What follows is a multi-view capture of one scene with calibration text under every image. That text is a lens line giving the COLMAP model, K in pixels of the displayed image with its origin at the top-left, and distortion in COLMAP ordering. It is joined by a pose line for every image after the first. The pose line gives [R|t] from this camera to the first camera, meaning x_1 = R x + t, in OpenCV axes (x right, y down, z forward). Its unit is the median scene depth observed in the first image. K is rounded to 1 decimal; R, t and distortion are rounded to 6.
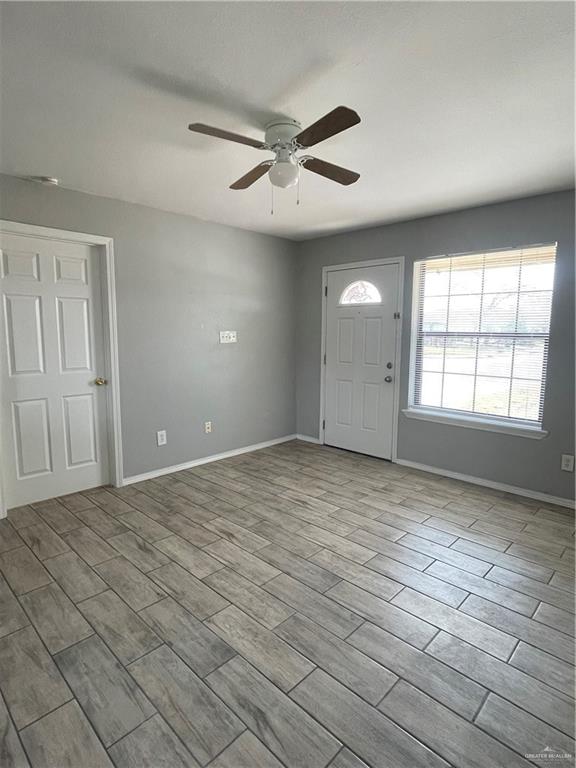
lens RADIAL K [[417.0, 0, 288.0], [0, 417.0, 384.0], [0, 0, 1]] dist [0.039267, -0.000027]
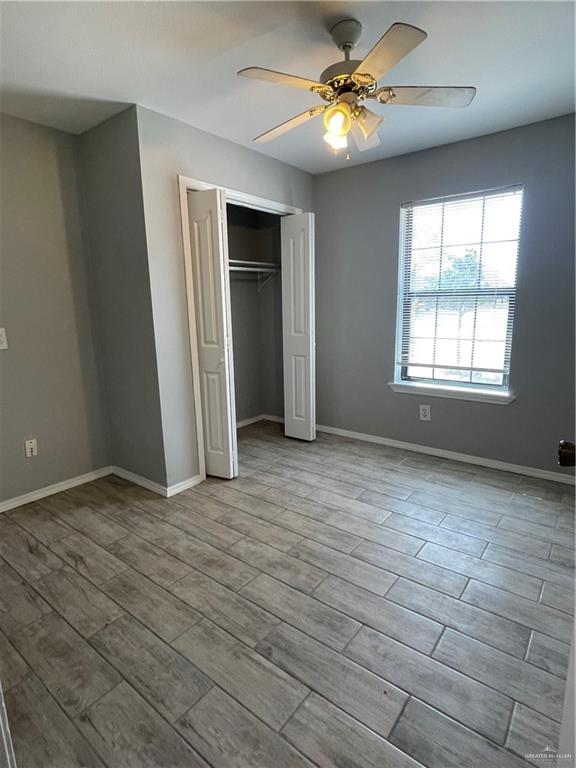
lens RADIAL K [[417.0, 0, 288.0], [0, 417.0, 384.0], [0, 0, 1]] dist [0.039267, -0.000027]
pose [[0.992884, -0.062979, 0.101071, -0.026401], [0.055051, 0.995321, 0.079406, -0.019040], [-0.105599, -0.073277, 0.991705, 0.158701]]
